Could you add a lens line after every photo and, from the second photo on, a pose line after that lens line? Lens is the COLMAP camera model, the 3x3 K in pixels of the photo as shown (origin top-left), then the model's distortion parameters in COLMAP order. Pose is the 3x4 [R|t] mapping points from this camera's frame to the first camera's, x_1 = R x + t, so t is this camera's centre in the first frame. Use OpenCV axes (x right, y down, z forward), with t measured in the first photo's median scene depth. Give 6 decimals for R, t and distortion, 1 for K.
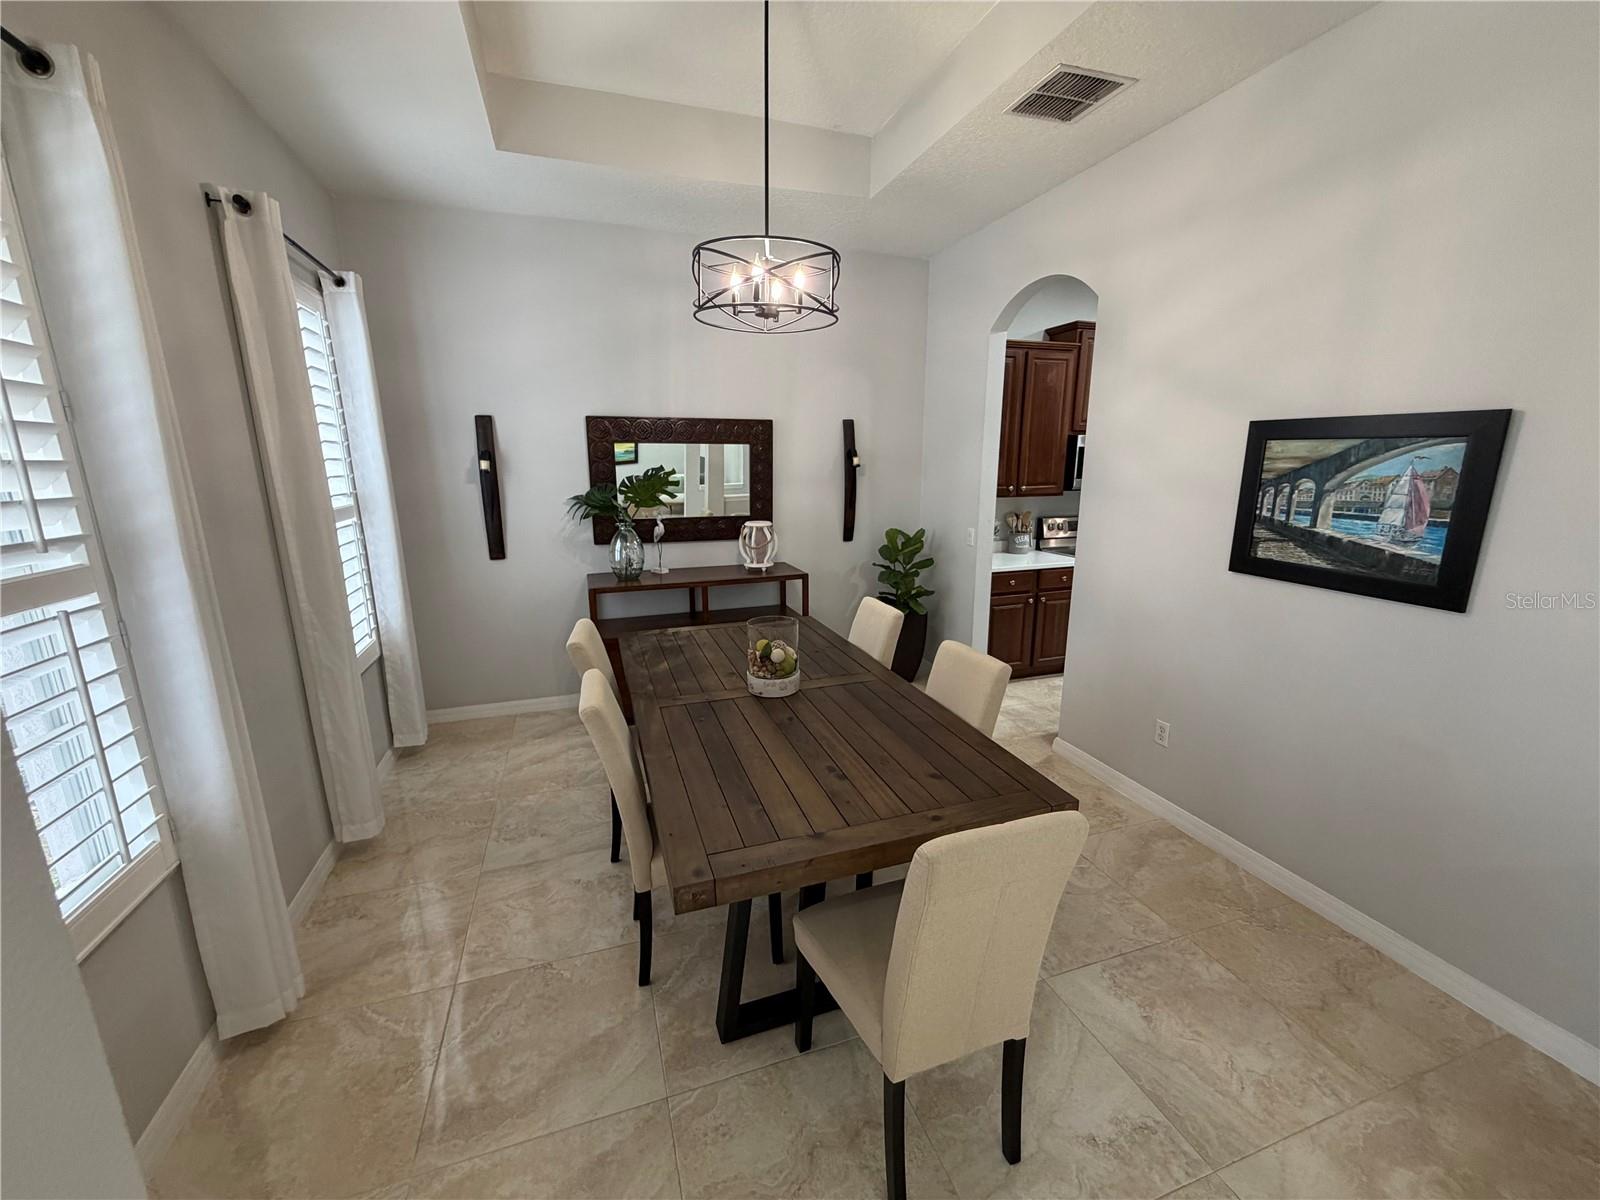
lens RADIAL K [[638.1, 0, 796.7], [0, 638.1, 601.7], [0, 0, 1]] dist [0.000734, 0.000138]
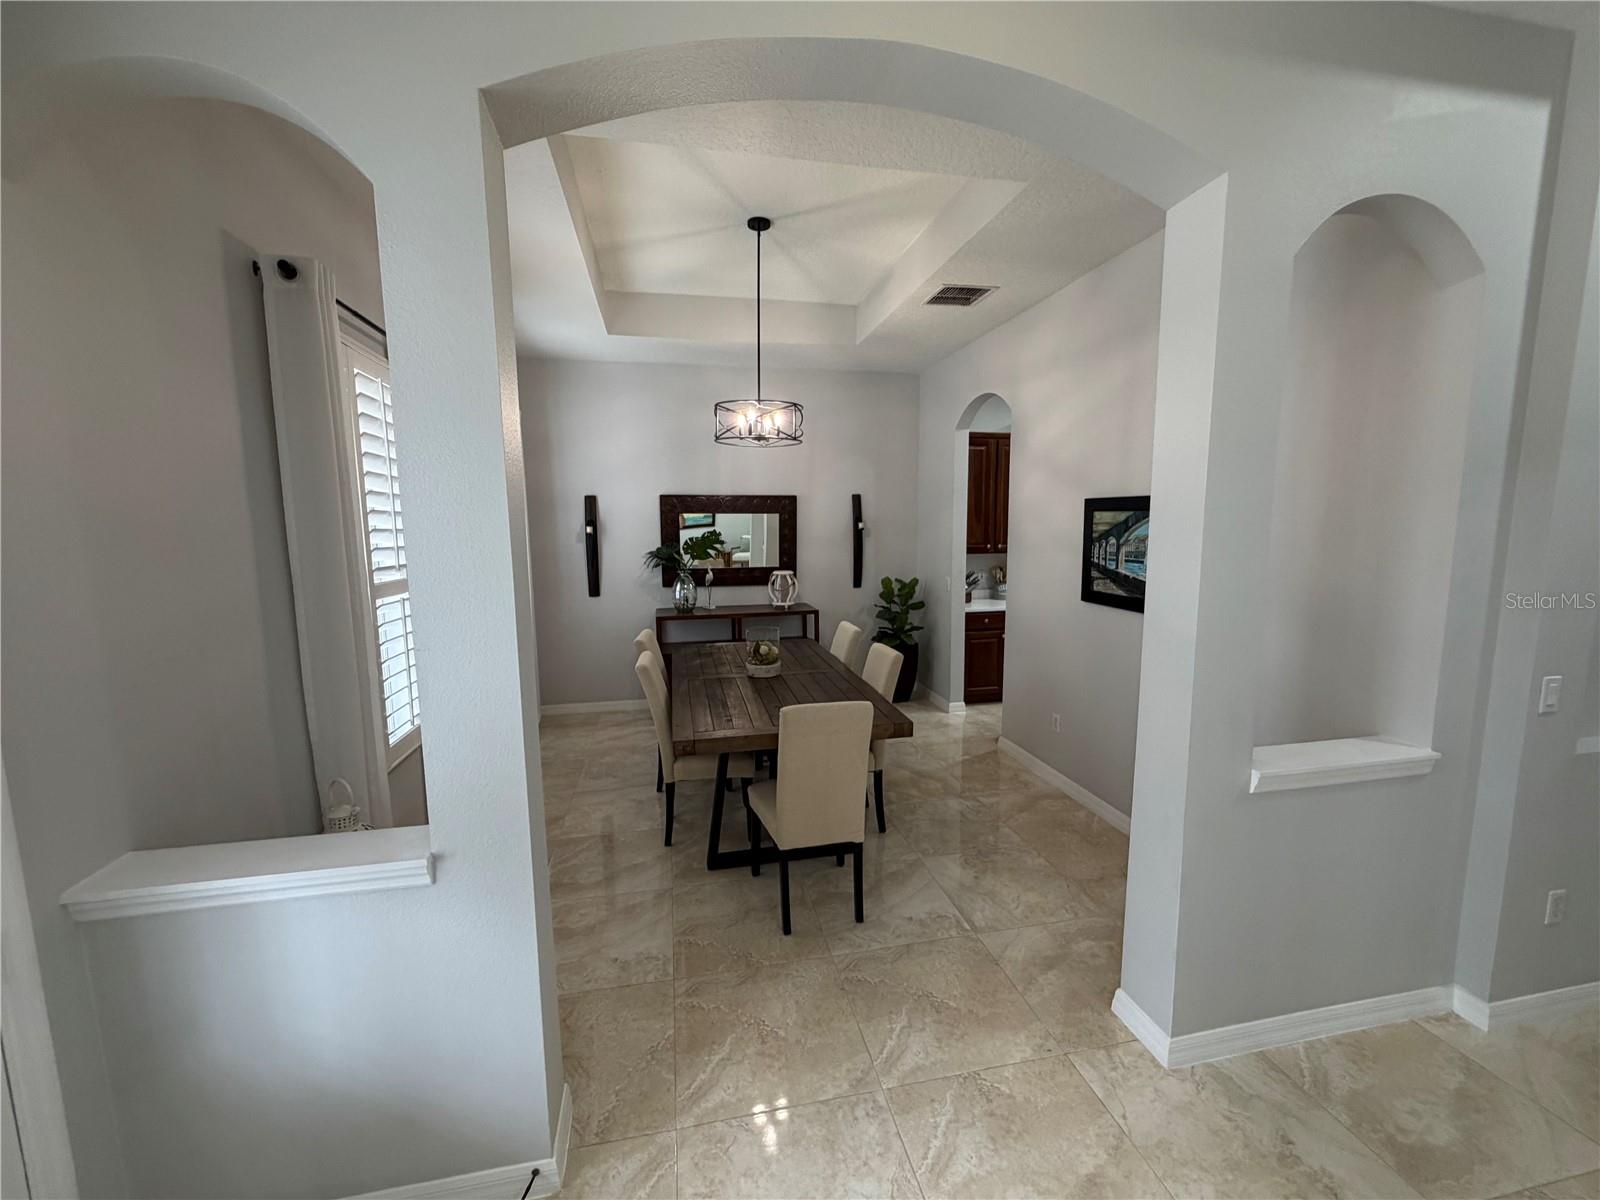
lens RADIAL K [[638.1, 0, 796.7], [0, 638.1, 601.7], [0, 0, 1]] dist [0.000734, 0.000138]
pose [[0.991869, 0.010263, -0.126852, 0.154662], [-0.022444, 0.995226, -0.094977, 0.071318], [0.125271, 0.097052, 0.987364, -0.336974]]
